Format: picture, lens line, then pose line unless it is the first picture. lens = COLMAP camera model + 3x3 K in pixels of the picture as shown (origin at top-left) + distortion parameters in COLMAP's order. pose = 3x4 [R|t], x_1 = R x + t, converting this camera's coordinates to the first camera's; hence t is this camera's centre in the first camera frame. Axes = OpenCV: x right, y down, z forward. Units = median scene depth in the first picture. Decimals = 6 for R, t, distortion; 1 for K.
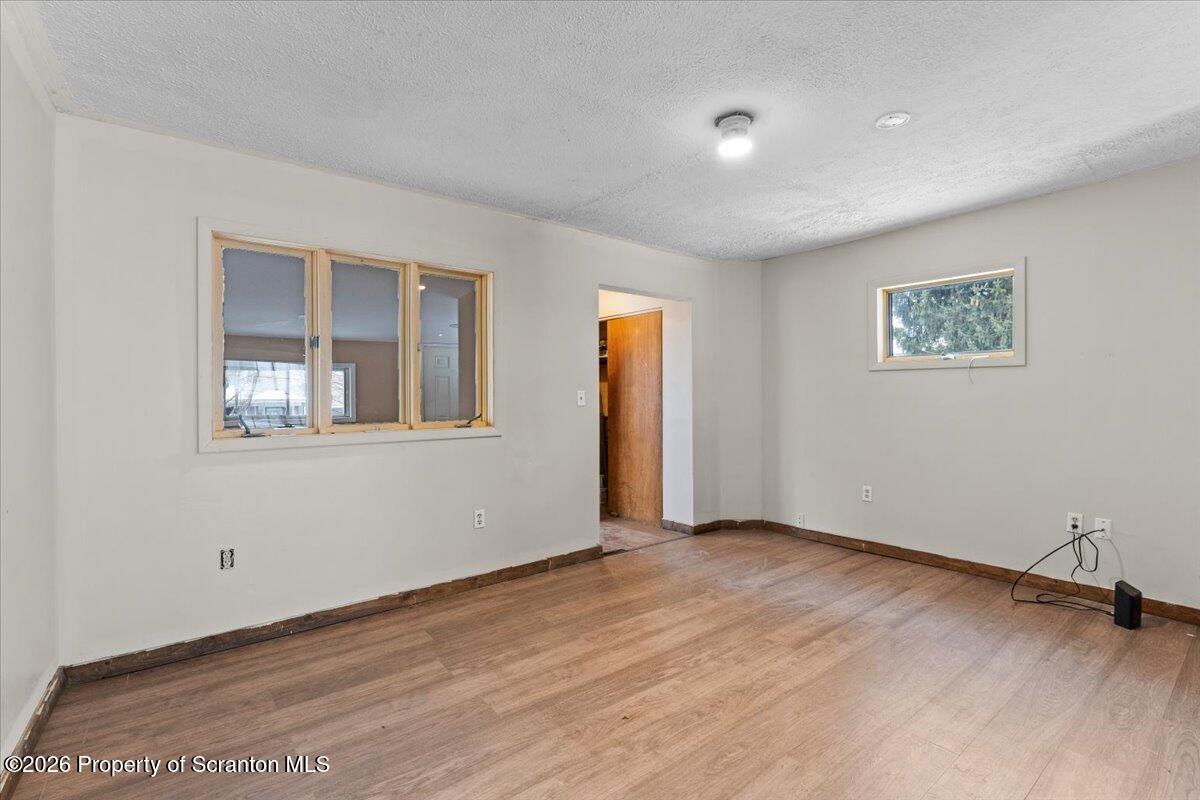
lens RADIAL K [[541.9, 0, 600.6], [0, 541.9, 387.8], [0, 0, 1]] dist [-0.031940, 0.009904]
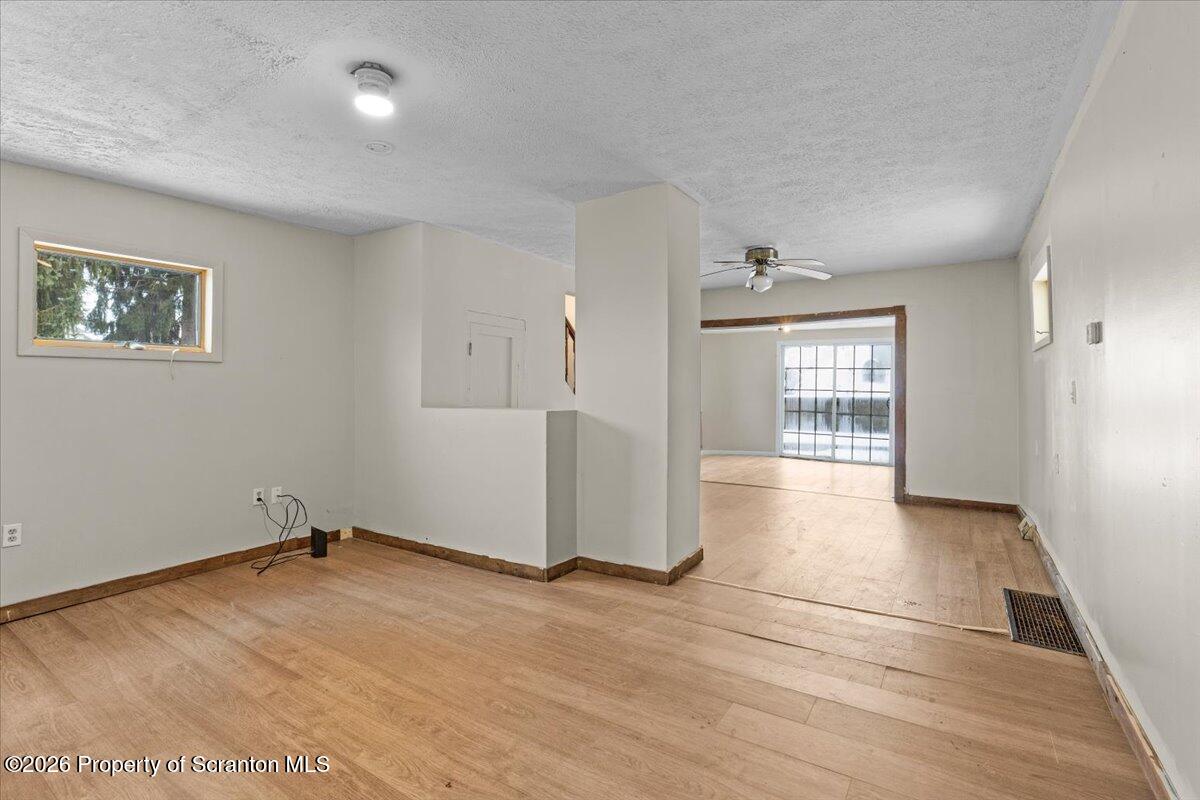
lens RADIAL K [[541.9, 0, 600.6], [0, 541.9, 387.8], [0, 0, 1]] dist [-0.031940, 0.009904]
pose [[-0.320369, 0.006774, 0.947269, -0.574277], [-0.003278, 0.999961, -0.008260, 0.018769], [-0.947287, -0.005751, -0.320334, 0.760243]]
